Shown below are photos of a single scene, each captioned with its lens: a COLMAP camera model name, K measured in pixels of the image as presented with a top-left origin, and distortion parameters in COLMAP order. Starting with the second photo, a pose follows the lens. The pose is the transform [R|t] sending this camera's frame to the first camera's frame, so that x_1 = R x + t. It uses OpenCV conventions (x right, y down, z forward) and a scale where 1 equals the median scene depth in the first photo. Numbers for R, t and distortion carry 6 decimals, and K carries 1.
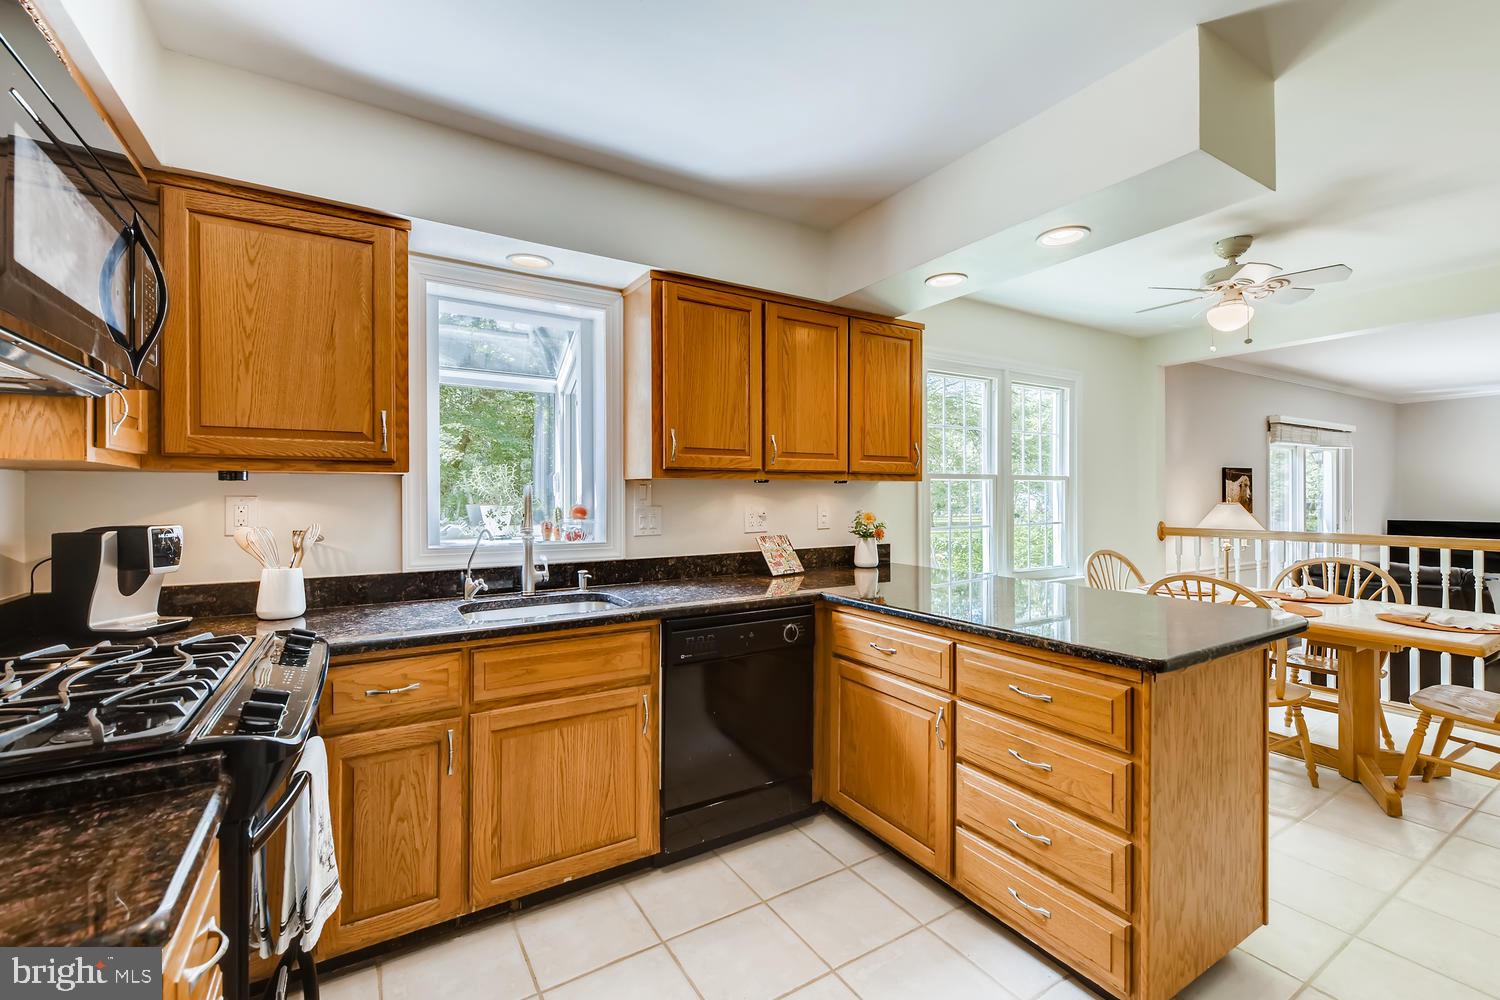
lens RADIAL K [[638.9, 0, 755.9], [0, 638.9, 497.7], [0, 0, 1]] dist [0.001058, -0.000304]
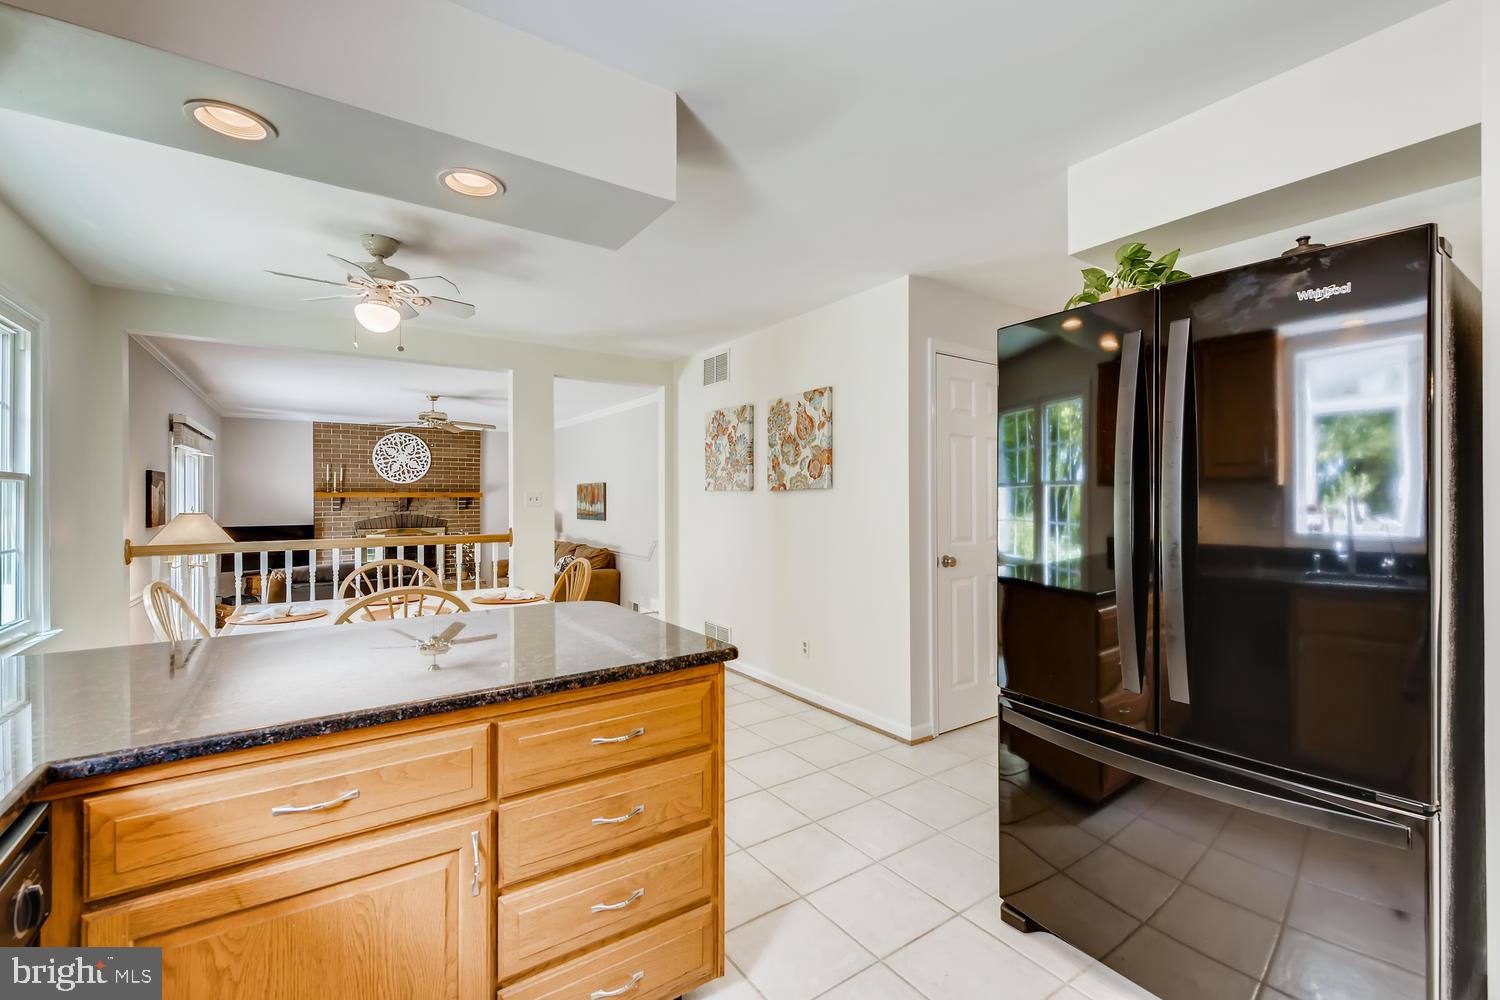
lens RADIAL K [[638.9, 0, 754.9], [0, 638.9, 498.5], [0, 0, 1]] dist [0.001058, -0.000304]
pose [[-0.054746, 0.001590, 0.998499, -0.232695], [0.012114, 0.999926, -0.000928, -0.003827], [-0.998427, 0.012045, -0.054761, 0.466845]]
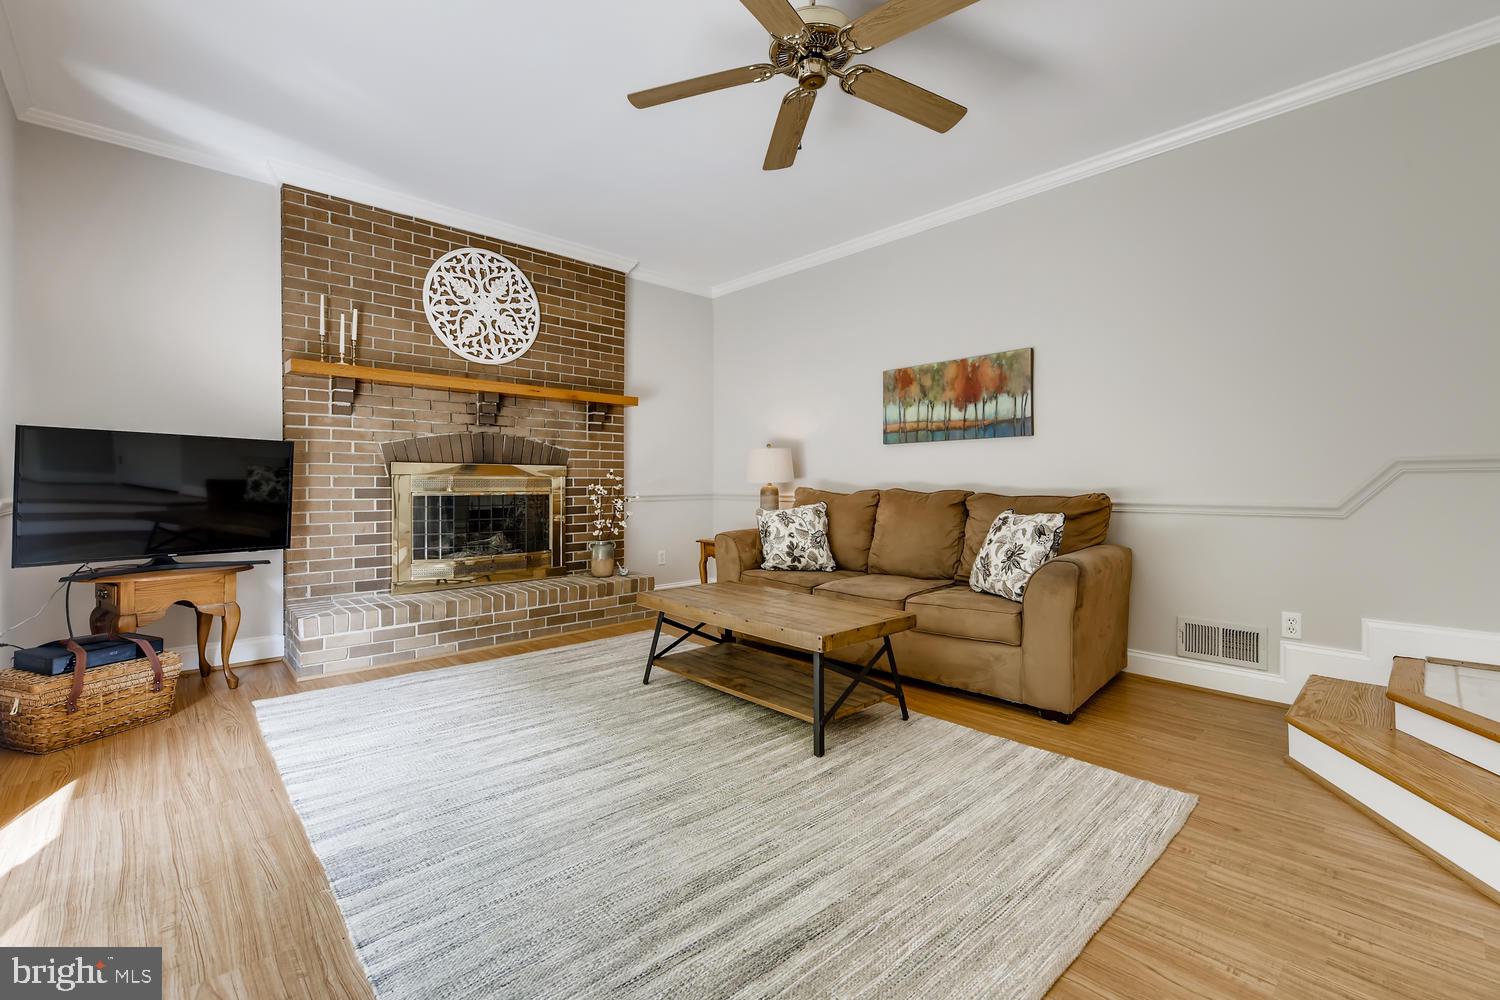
lens RADIAL K [[638.9, 0, 756.8], [0, 638.9, 489.3], [0, 0, 1]] dist [0.001058, -0.000304]
pose [[-0.203600, -0.008422, 0.979018, 1.398439], [0.008837, 0.999906, 0.010439, 0.158225], [-0.979014, 0.010777, -0.203507, 1.659051]]
